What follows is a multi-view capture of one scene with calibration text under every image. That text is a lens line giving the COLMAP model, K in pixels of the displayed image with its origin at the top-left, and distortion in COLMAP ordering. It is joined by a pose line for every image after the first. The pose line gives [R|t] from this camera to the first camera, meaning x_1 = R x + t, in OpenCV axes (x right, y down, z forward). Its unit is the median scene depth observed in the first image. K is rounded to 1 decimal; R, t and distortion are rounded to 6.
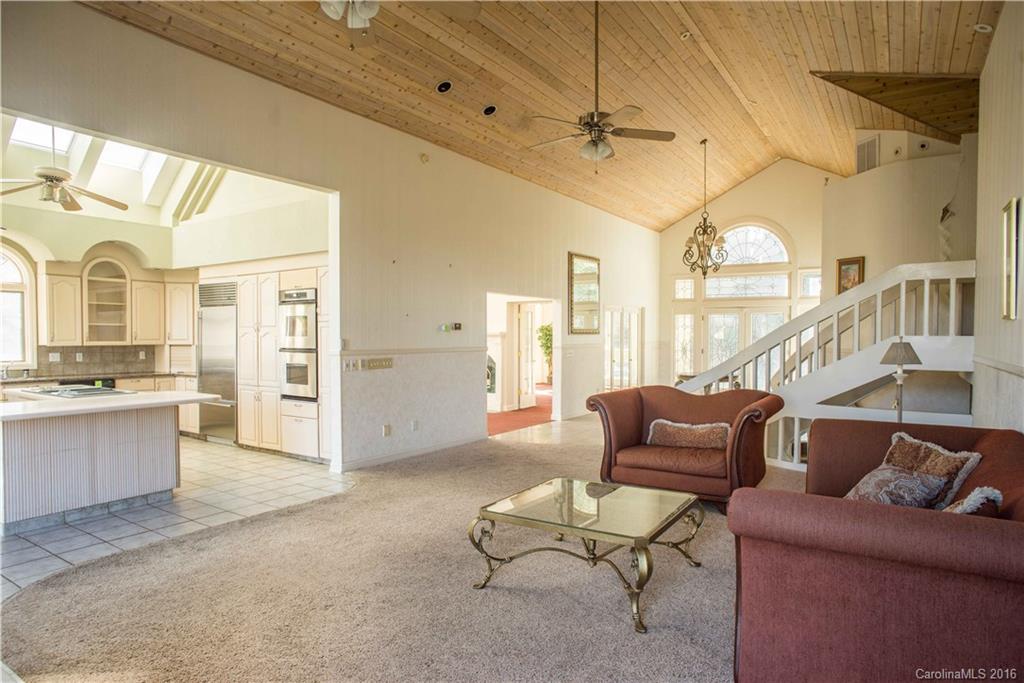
lens RADIAL K [[574.5, 0, 513.1], [0, 574.5, 344.6], [0, 0, 1]] dist [-0.035714, 0.003370]
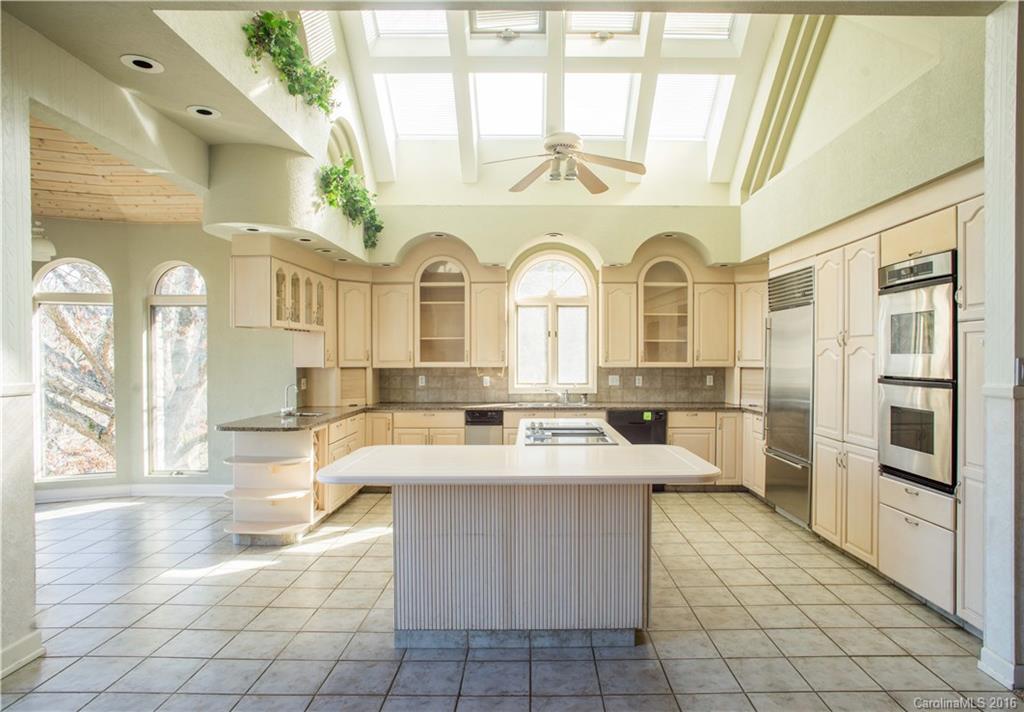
lens RADIAL K [[630.8, 0, 523.3], [0, 630.8, 369.5], [0, 0, 1]] dist [-0.019296, 0.006539]
pose [[0.558248, 0.013627, -0.829562, -0.098376], [-0.009876, 0.999903, 0.009778, -0.002296], [0.829616, 0.002734, 0.558328, 0.357333]]
